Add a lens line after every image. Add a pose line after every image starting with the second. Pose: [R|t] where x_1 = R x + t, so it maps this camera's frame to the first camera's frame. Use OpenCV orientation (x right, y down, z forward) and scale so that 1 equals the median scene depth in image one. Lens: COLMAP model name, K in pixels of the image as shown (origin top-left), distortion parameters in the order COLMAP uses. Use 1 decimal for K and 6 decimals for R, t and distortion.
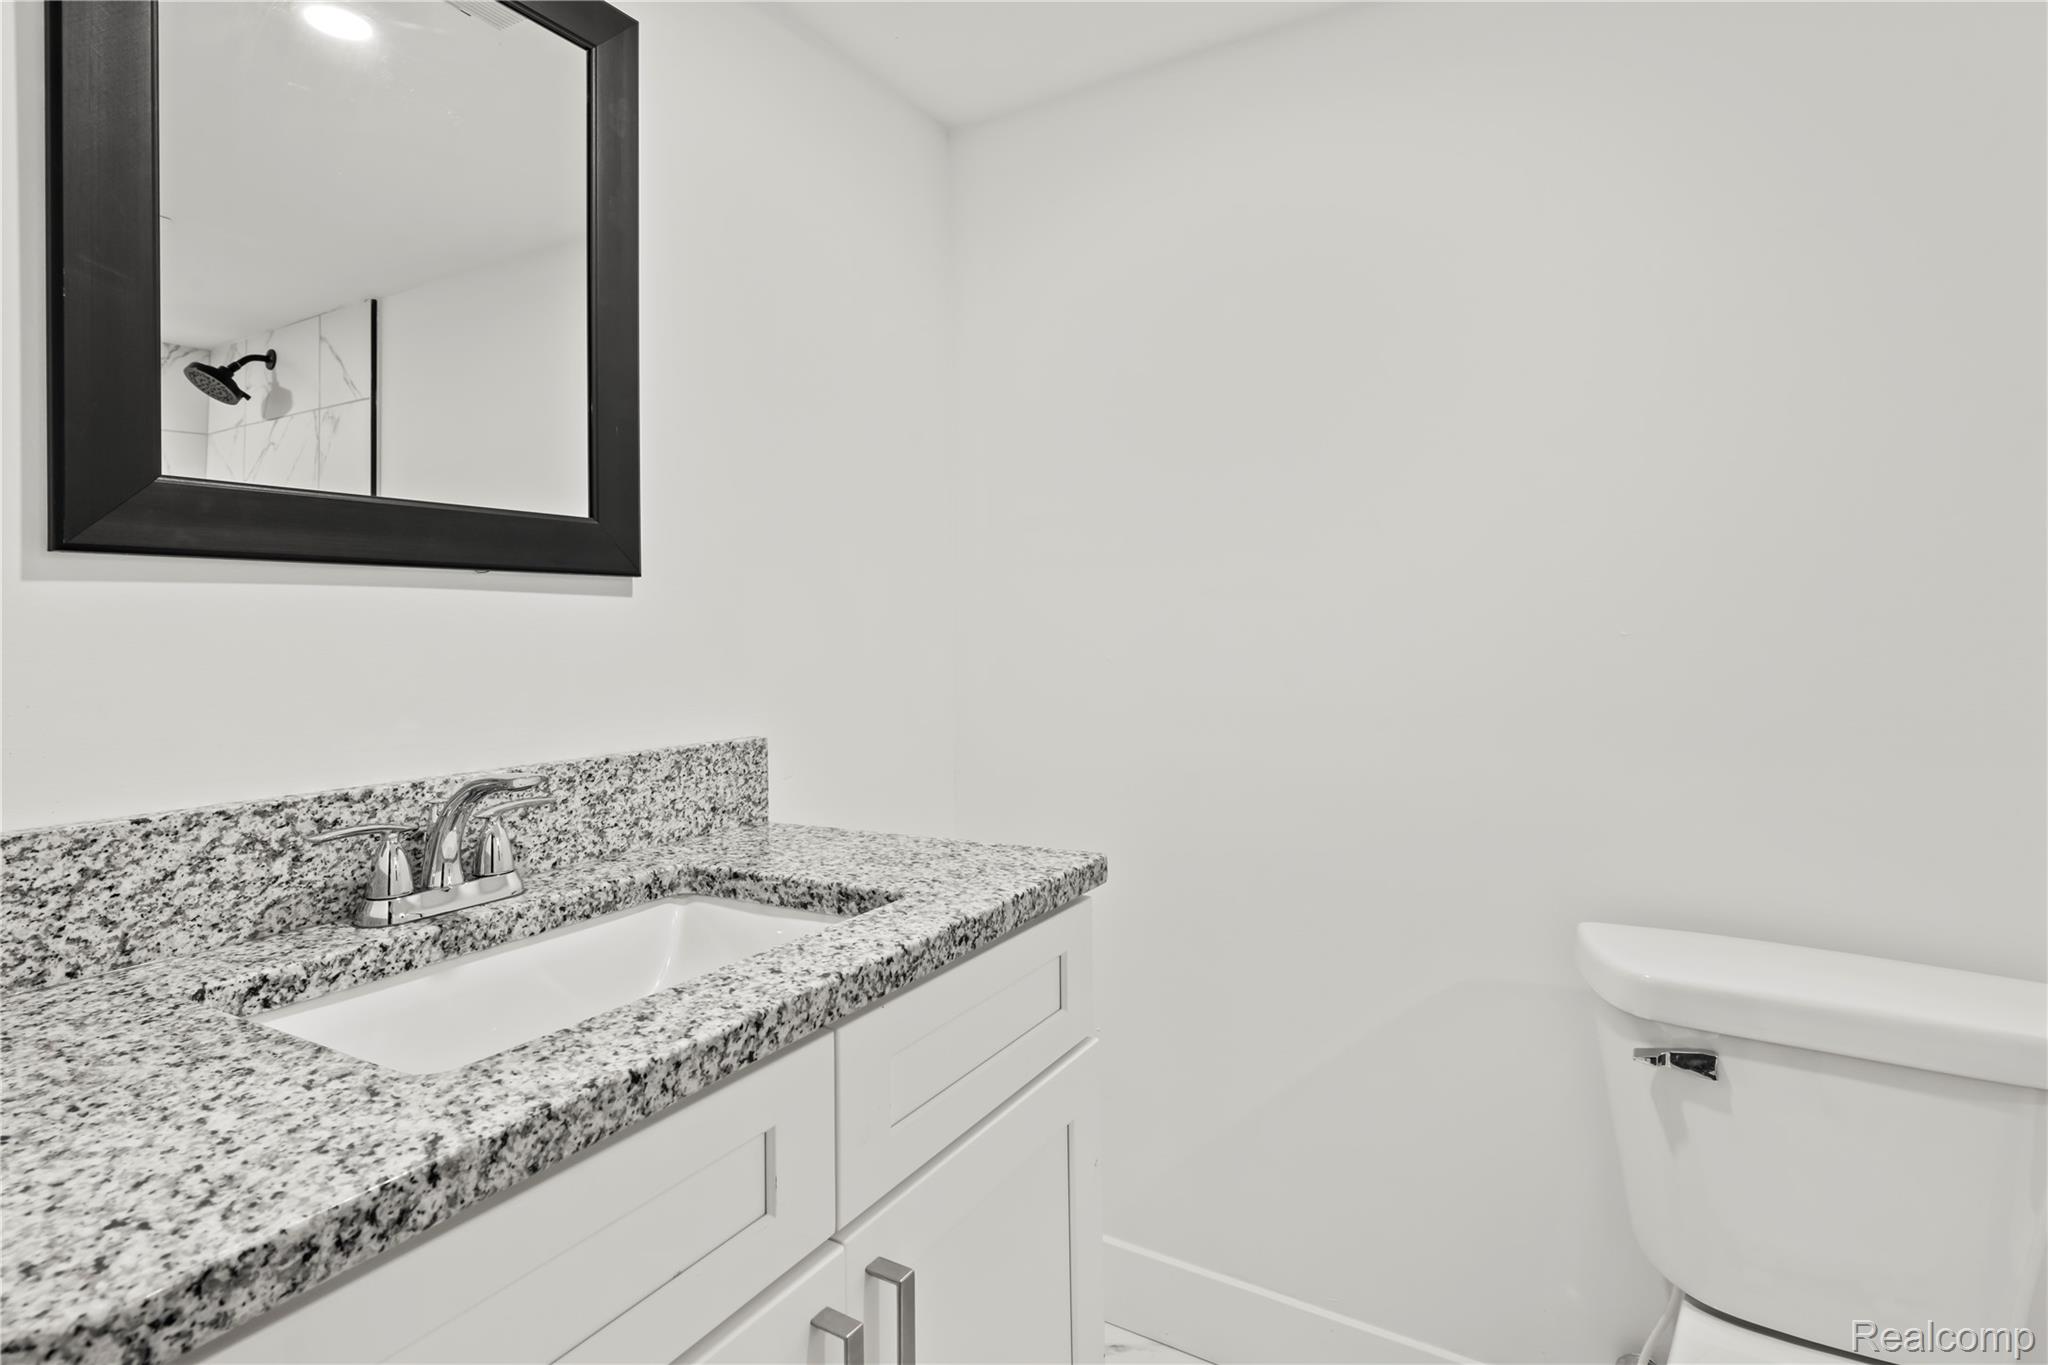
lens RADIAL K [[998.3, 0, 1068.7], [0, 998.3, 622.2], [0, 0, 1]] dist [-0.006353, 0.004131]
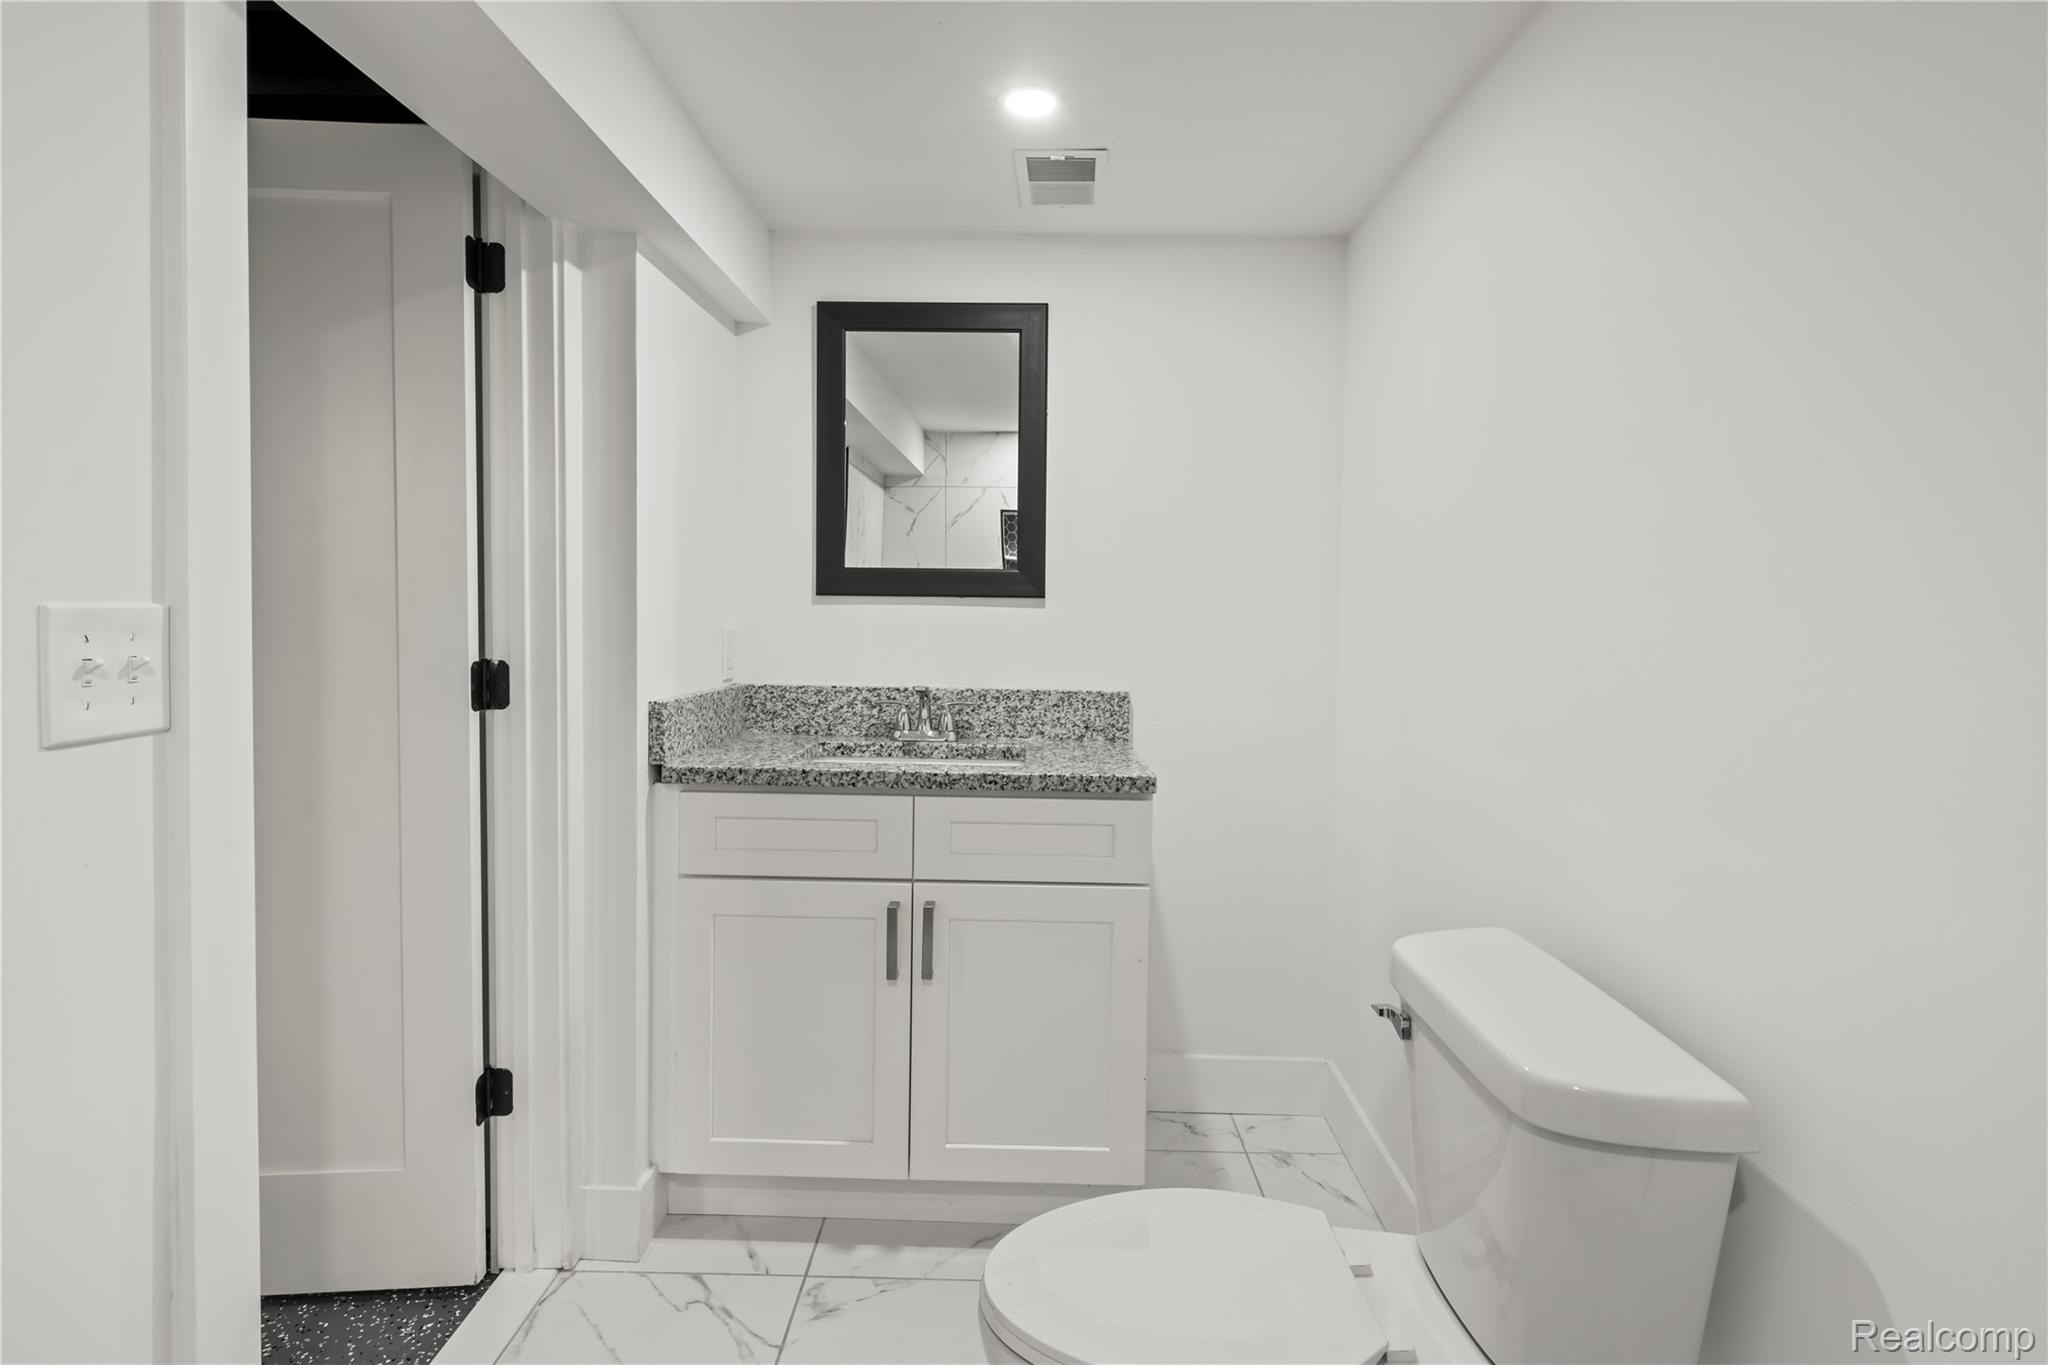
lens RADIAL K [[998.3, 0, 1024.7], [0, 998.3, 667.3], [0, 0, 1]] dist [-0.006353, 0.004131]
pose [[0.472383, 0.065154, -0.878982, 1.660243], [-0.012466, 0.997658, 0.067251, -0.054975], [0.881305, -0.020811, 0.472089, 0.091763]]
